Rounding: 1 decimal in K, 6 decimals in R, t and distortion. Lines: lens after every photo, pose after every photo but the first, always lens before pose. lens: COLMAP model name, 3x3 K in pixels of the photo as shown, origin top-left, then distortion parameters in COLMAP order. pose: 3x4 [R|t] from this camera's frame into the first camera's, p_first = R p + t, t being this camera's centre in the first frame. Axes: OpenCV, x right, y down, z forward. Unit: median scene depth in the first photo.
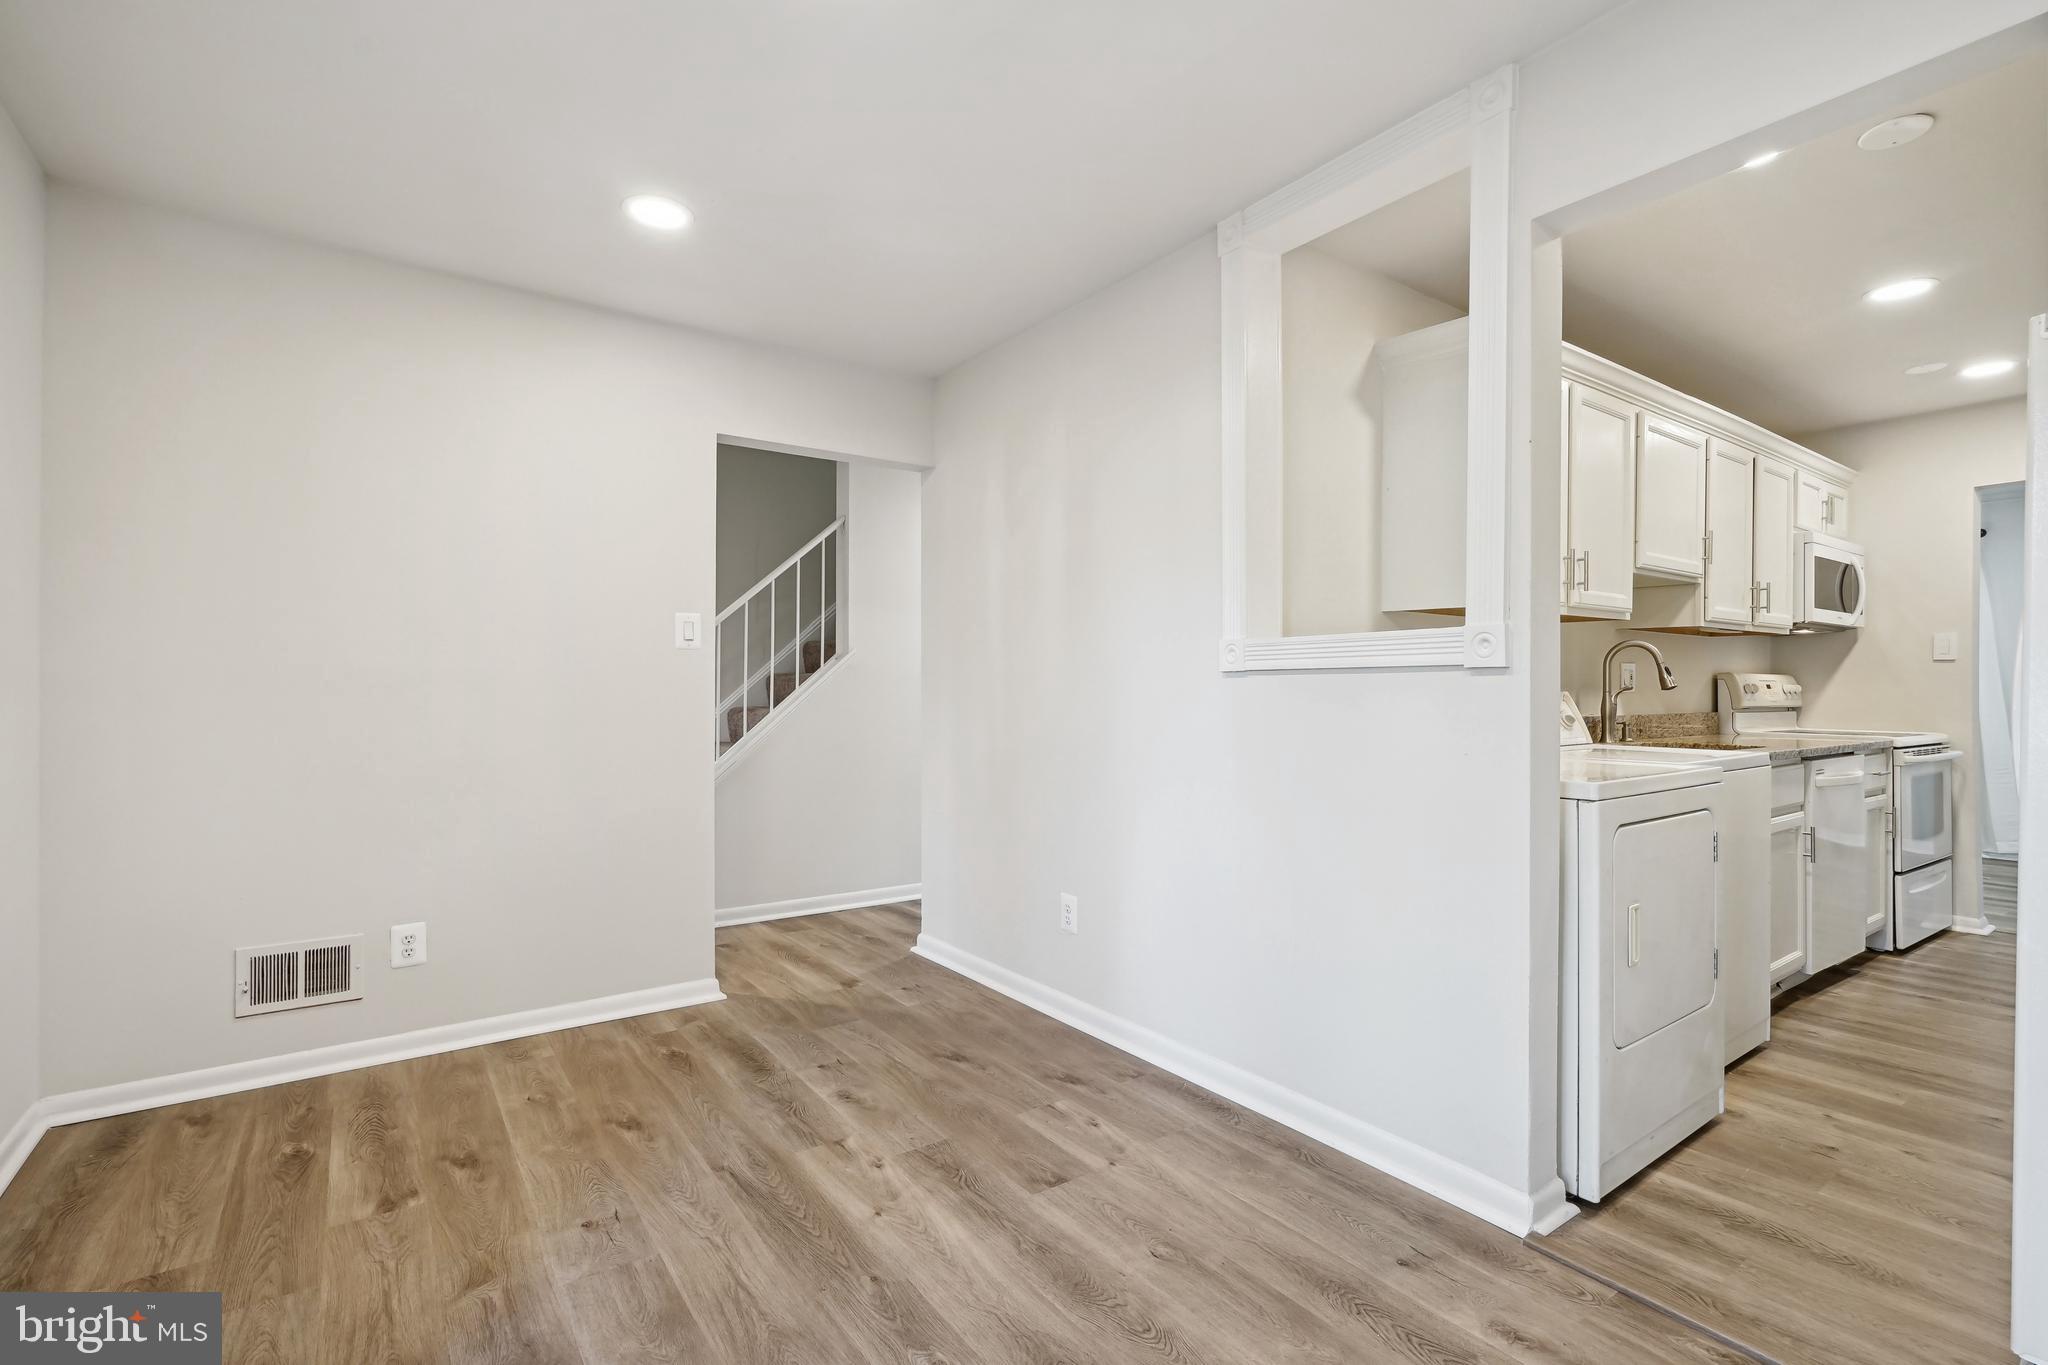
lens RADIAL K [[937.1, 0, 1024.0], [0, 937.1, 682.5], [0, 0, 1]] dist [-0.001560, 0.000061]
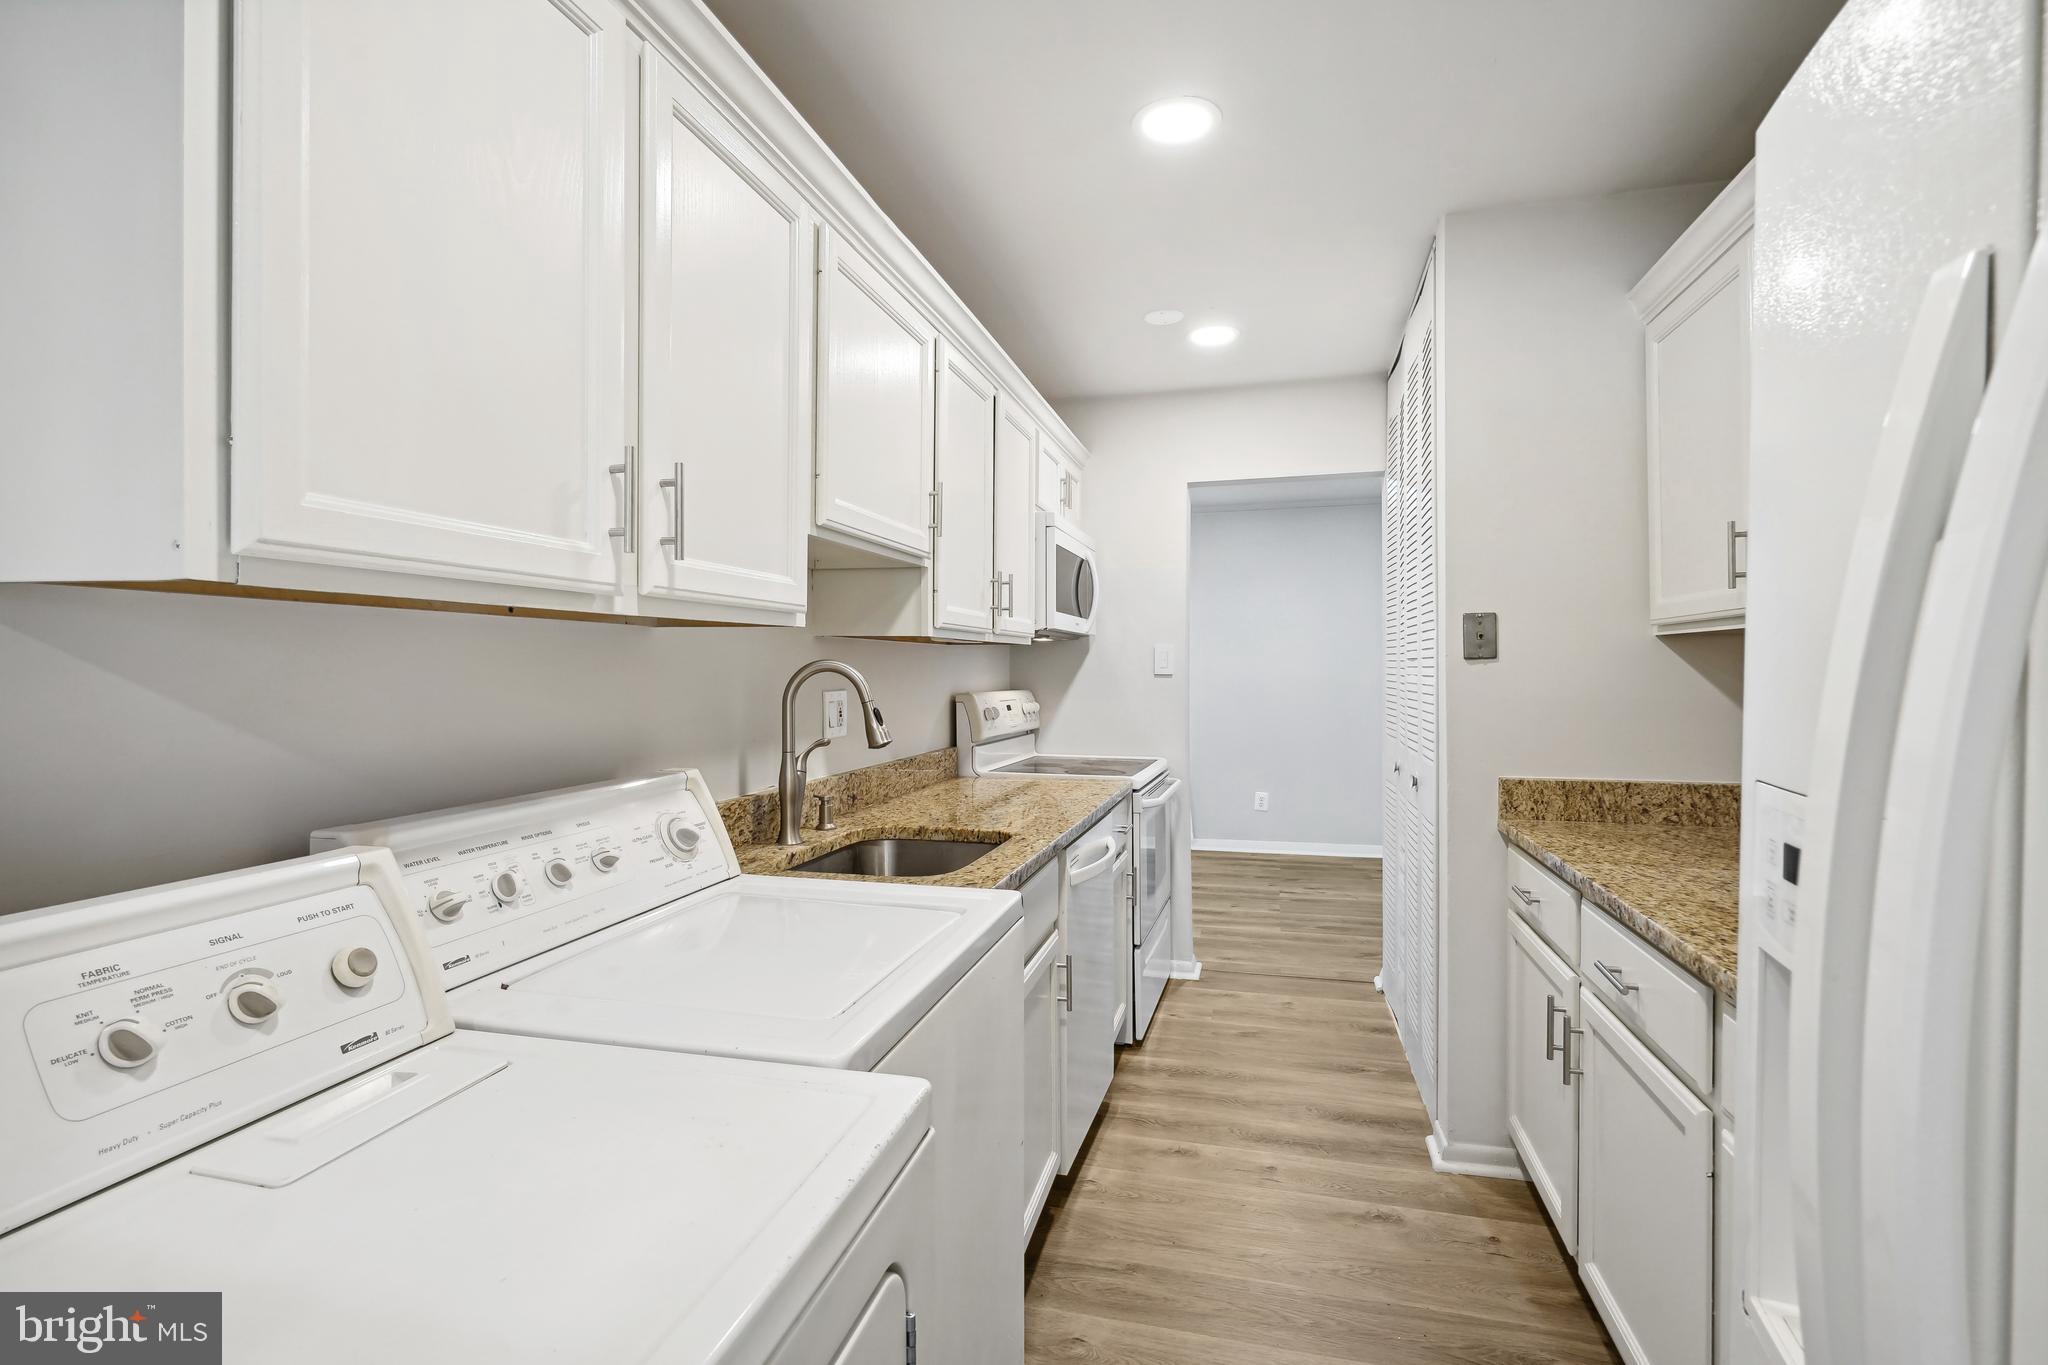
lens RADIAL K [[937.1, 0, 1024.0], [0, 937.1, 682.5], [0, 0, 1]] dist [-0.001560, 0.000061]
pose [[0.766650, -0.014992, 0.641891, 0.375580], [0.001690, 0.999771, 0.021333, -0.043250], [-0.642063, -0.015271, 0.766499, 0.486728]]
